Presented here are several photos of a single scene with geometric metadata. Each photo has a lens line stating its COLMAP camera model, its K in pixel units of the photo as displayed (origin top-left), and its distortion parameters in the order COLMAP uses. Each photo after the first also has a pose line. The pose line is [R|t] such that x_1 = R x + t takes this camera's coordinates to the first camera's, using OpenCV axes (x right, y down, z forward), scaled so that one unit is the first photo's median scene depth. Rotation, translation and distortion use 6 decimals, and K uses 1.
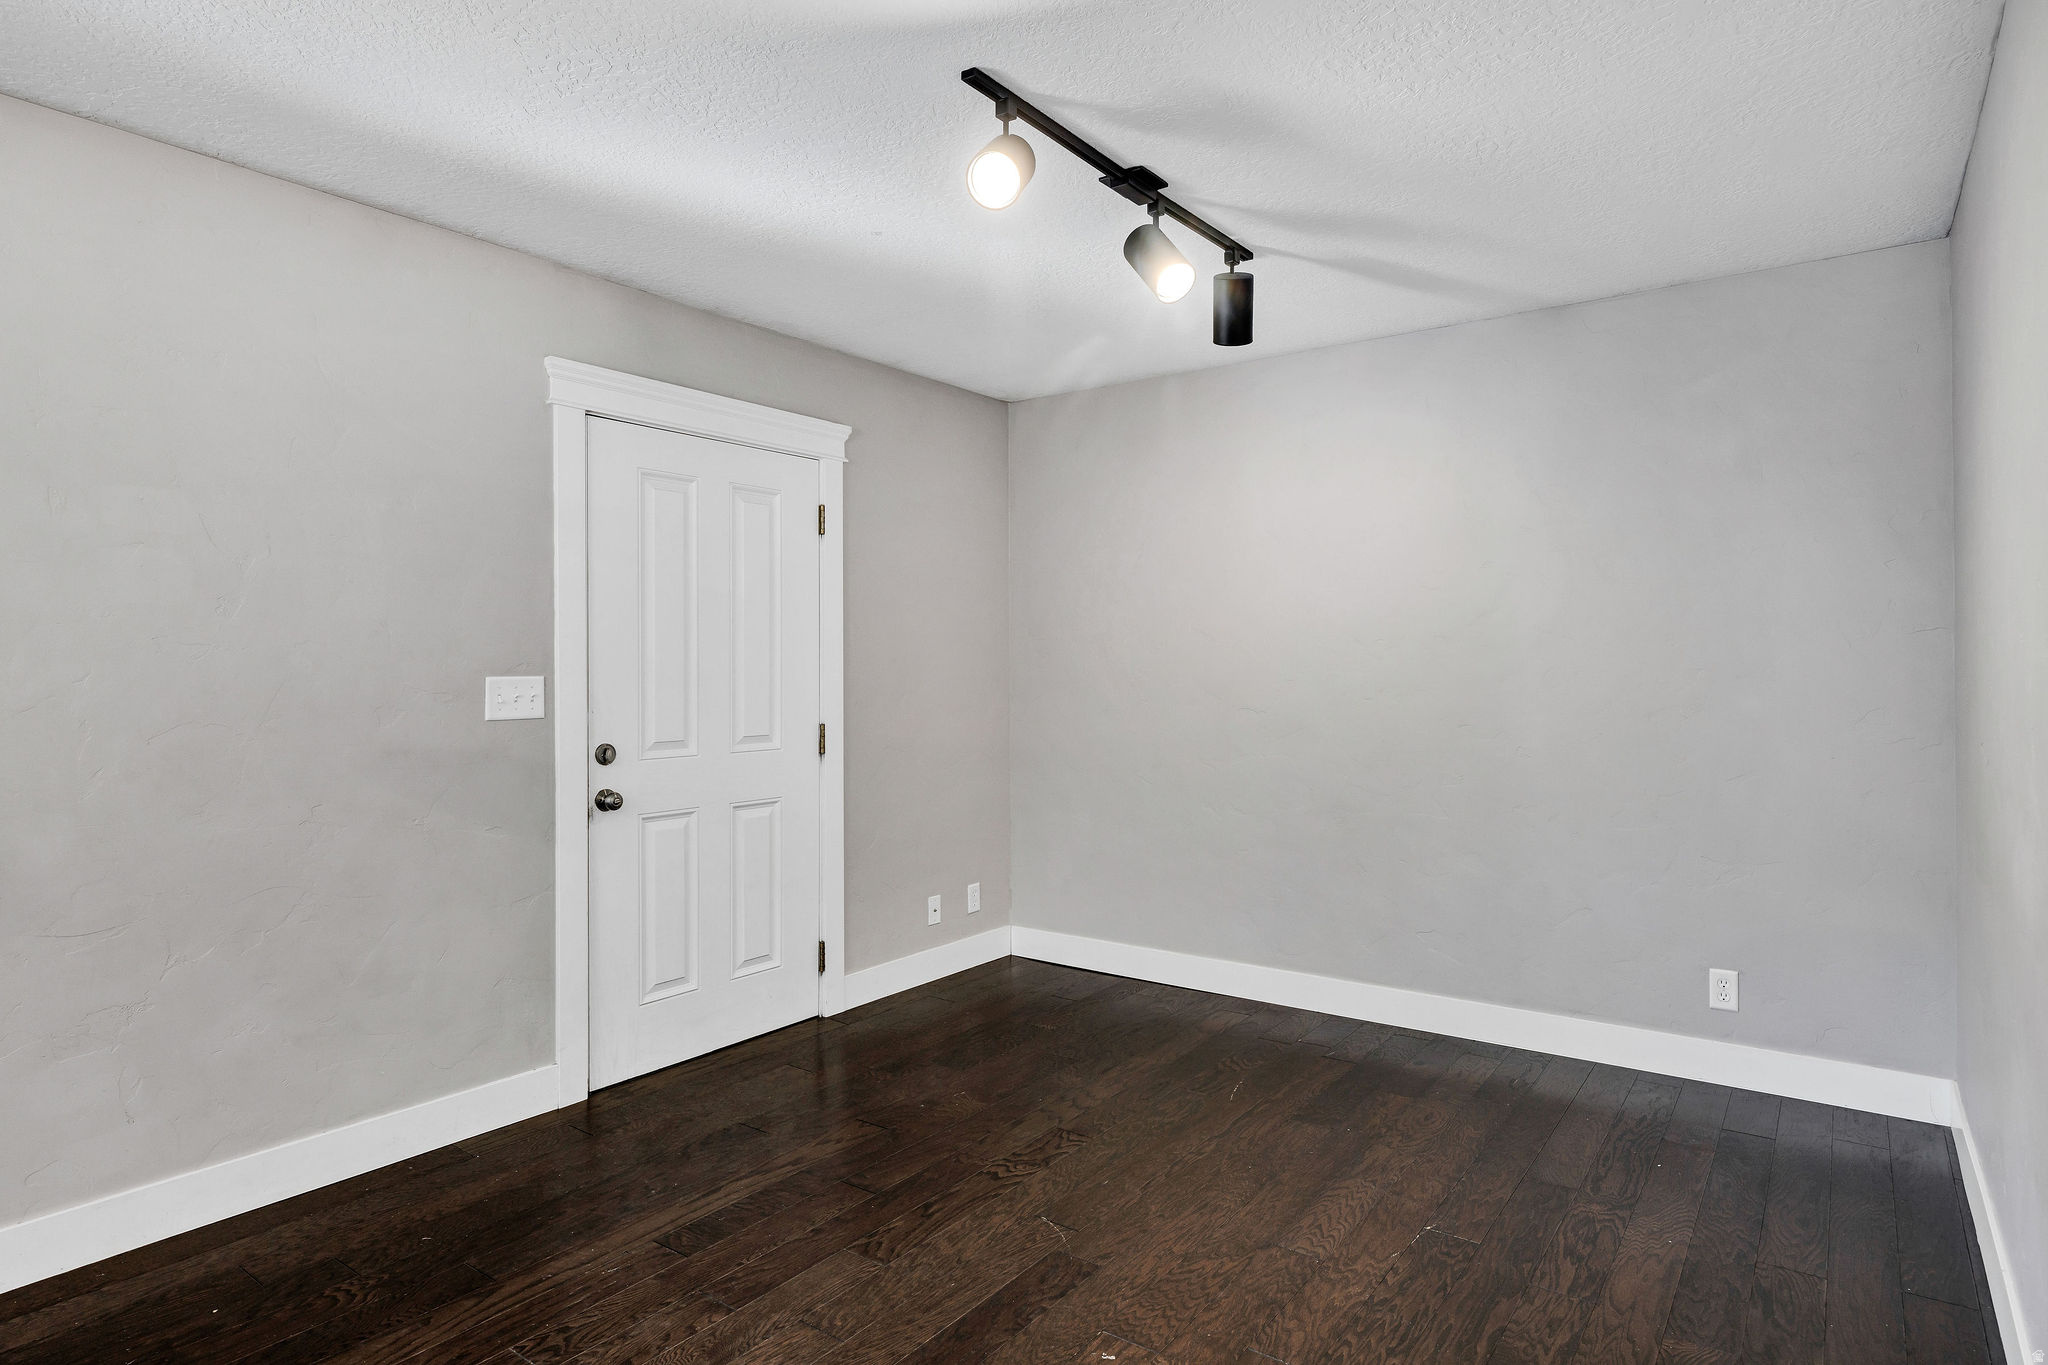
lens RADIAL K [[1140.8, 0, 1025.9], [0, 1140.8, 674.5], [0, 0, 1]] dist [-0.003780, -0.001403]
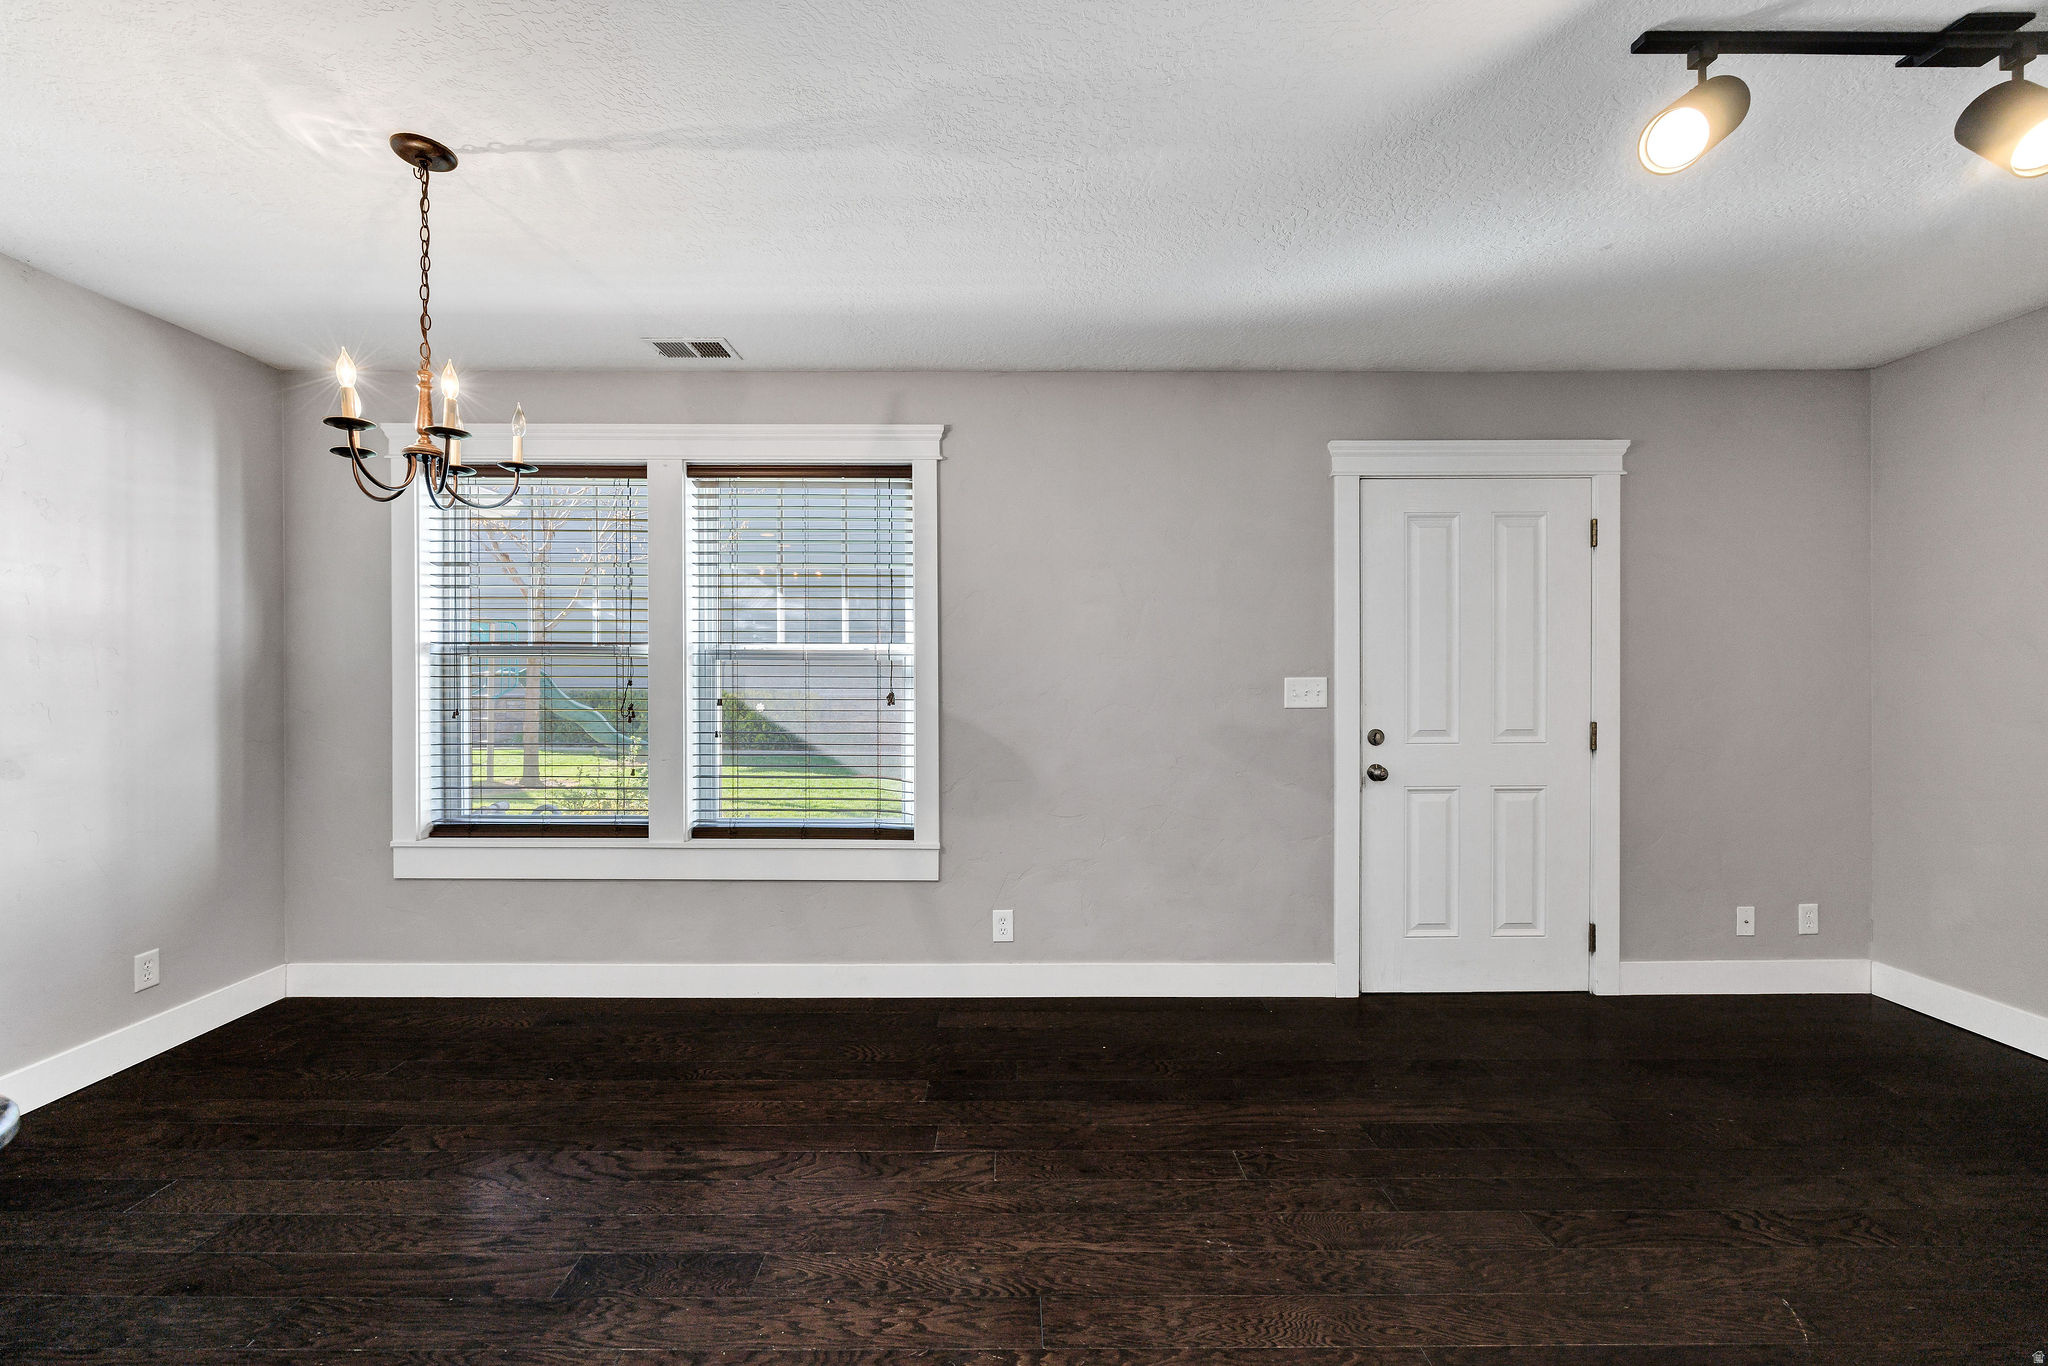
lens RADIAL K [[794.7, 0, 1010.5], [0, 794.7, 676.1], [0, 0, 1]] dist [-0.007640, 0.000683]
pose [[0.580246, -0.000311, -0.814441, 0.138579], [-0.001758, 0.999997, -0.001634, 0.002592], [0.814439, 0.002380, 0.580244, 0.147114]]
